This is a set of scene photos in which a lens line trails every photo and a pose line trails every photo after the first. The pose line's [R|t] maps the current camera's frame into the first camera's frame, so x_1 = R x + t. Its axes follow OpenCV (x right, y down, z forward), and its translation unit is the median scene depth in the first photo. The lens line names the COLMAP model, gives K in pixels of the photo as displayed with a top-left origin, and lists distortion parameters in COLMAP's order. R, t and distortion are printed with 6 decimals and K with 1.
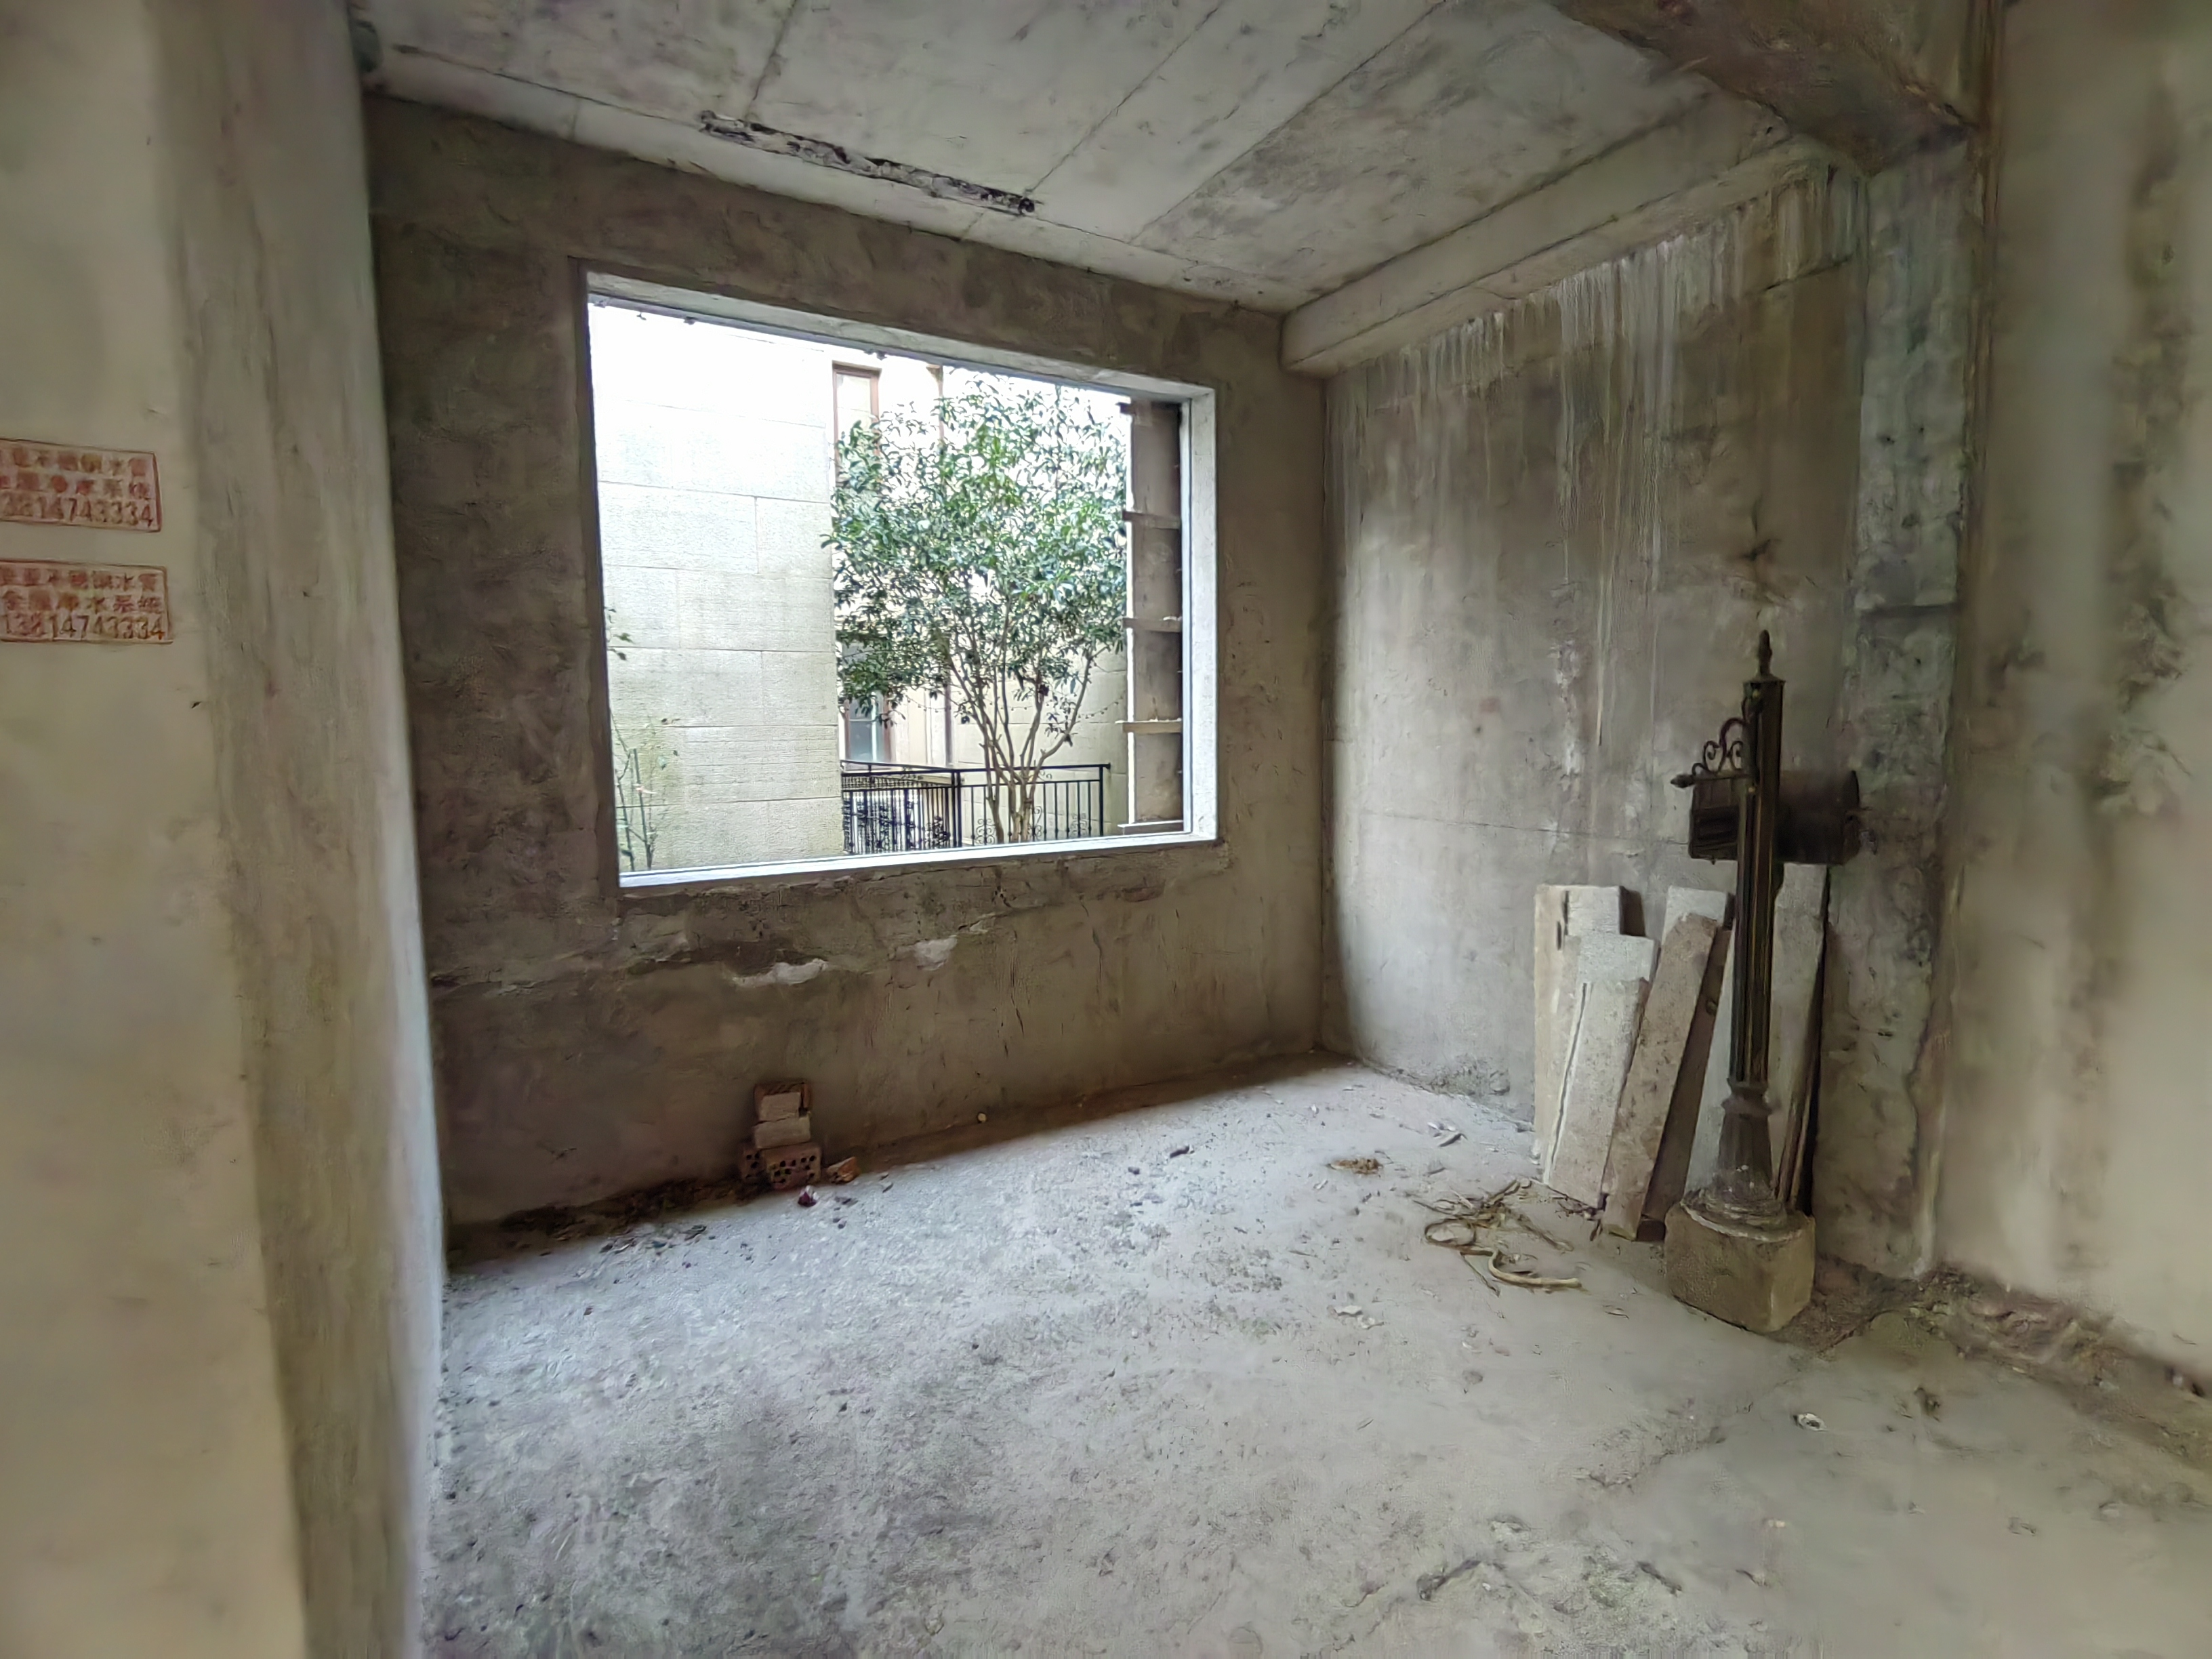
lens RADIAL K [[1040.0, 0, 1101.2], [0, 1040.0, 832.1], [0, 0, 1]] dist [-0.003000, -0.007386]
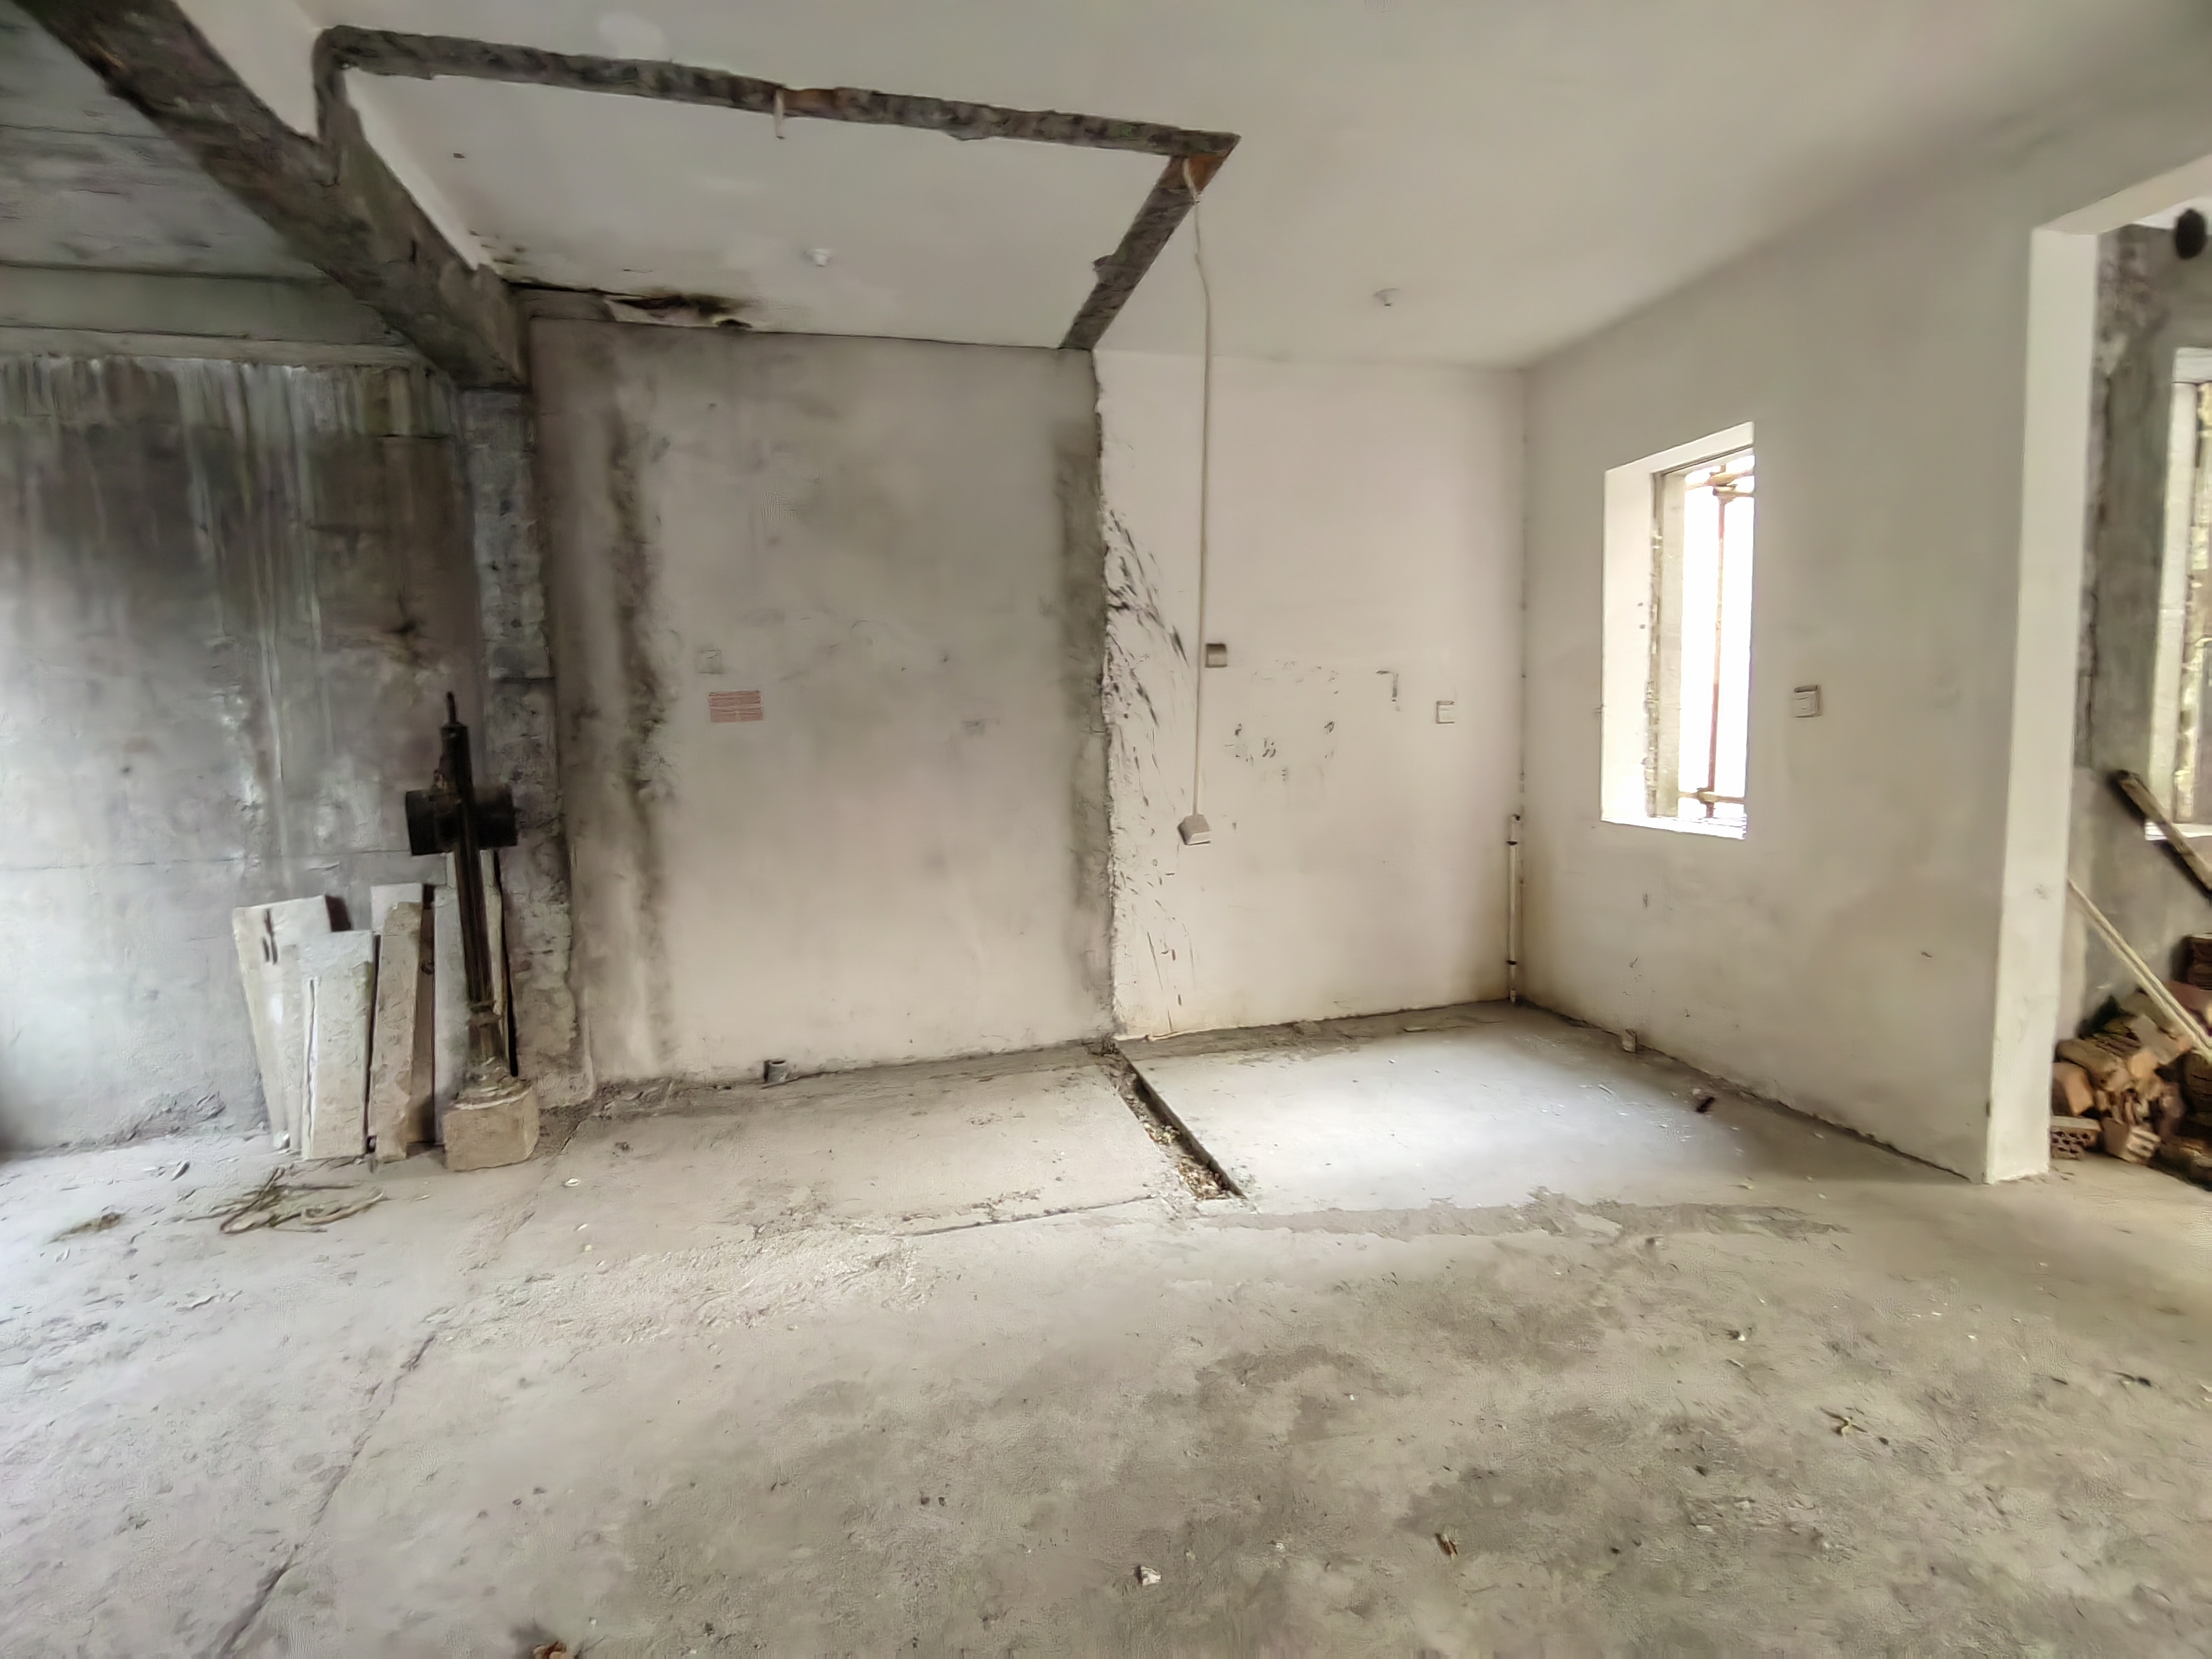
lens RADIAL K [[1040.0, 0, 1104.9], [0, 1040.0, 815.8], [0, 0, 1]] dist [-0.003000, -0.007386]
pose [[0.290369, -0.085814, 0.953059, -0.447217], [0.123960, 0.990952, 0.051459, 0.015804], [-0.948852, 0.103199, 0.298379, -0.263128]]
